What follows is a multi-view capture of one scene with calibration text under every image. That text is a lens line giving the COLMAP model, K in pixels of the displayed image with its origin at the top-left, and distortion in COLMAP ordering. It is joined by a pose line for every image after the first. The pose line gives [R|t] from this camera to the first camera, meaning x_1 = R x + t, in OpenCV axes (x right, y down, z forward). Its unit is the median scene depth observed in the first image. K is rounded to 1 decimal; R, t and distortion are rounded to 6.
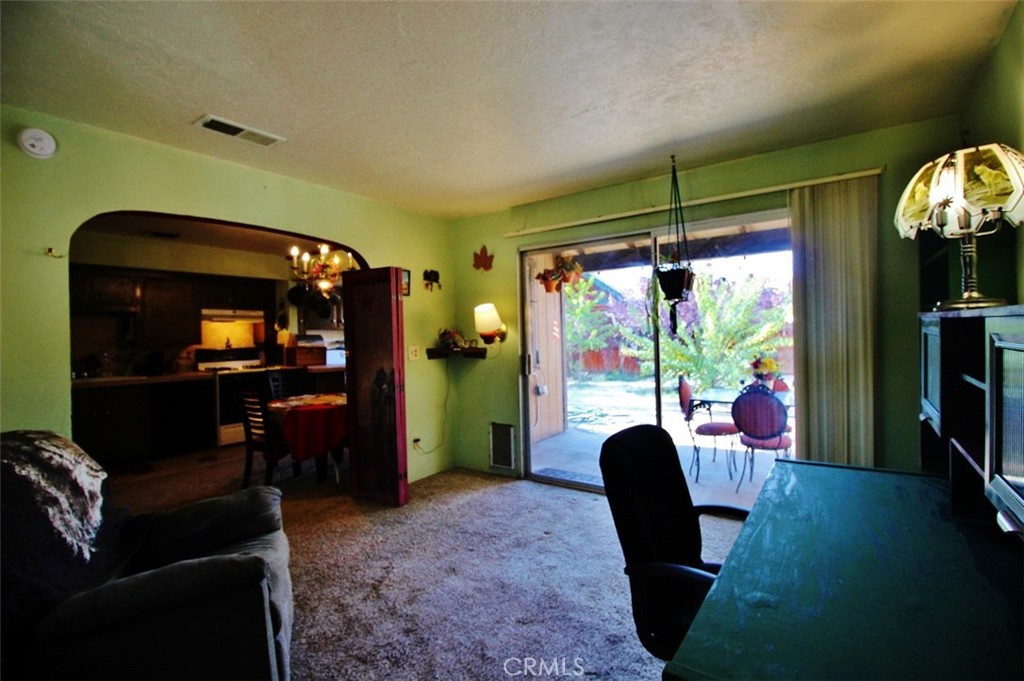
lens RADIAL K [[476.9, 0, 512.0], [0, 476.9, 340.5], [0, 0, 1]] dist [0.001138, 0.000076]
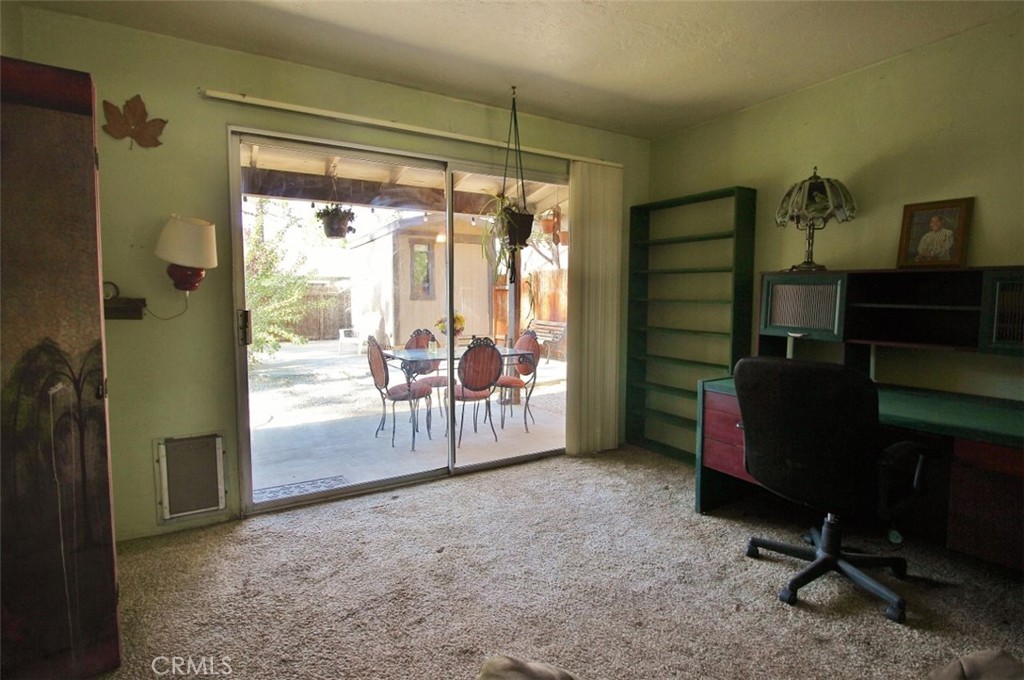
lens RADIAL K [[523.5, 0, 511.9], [0, 523.5, 325.5], [0, 0, 1]] dist [0.001719, 0.000045]
pose [[0.388381, -0.025505, 0.921146, -0.565363], [-0.006967, 0.999507, 0.030612, 0.033414], [-0.921473, -0.018307, 0.388012, 0.553573]]
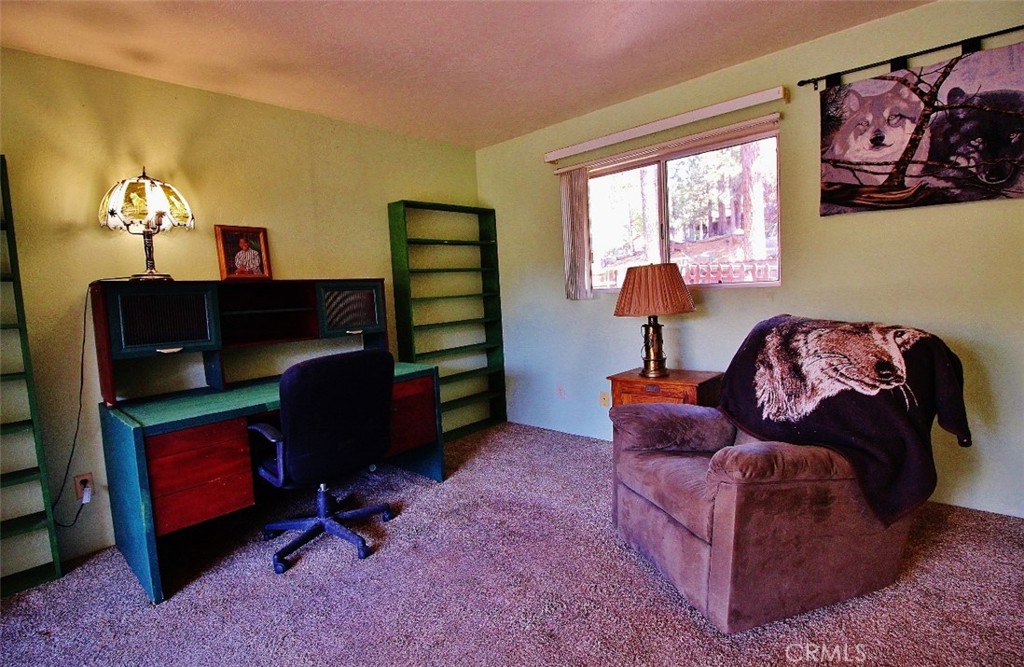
lens RADIAL K [[478.1, 0, 512.0], [0, 478.1, 333.5], [0, 0, 1]] dist [-0.027780, 0.000141]
pose [[-0.988742, 0.072829, 0.130709, -0.182717], [0.086122, 0.991342, 0.099111, 0.019095], [-0.122359, 0.109252, -0.986454, 1.087315]]
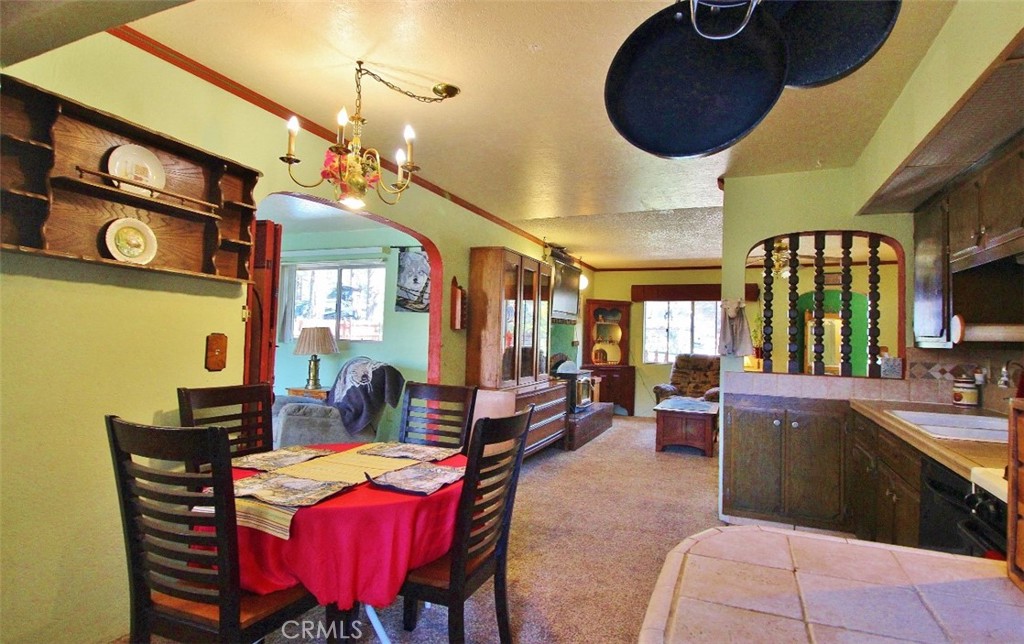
lens RADIAL K [[532.1, 0, 536.7], [0, 532.1, 313.2], [0, 0, 1]] dist [0.002201, -0.000031]
pose [[-0.967384, -0.008243, -0.253182, -0.583013], [-0.003118, 0.999782, -0.020638, -0.007180], [0.253297, -0.019176, -0.967199, 2.063936]]
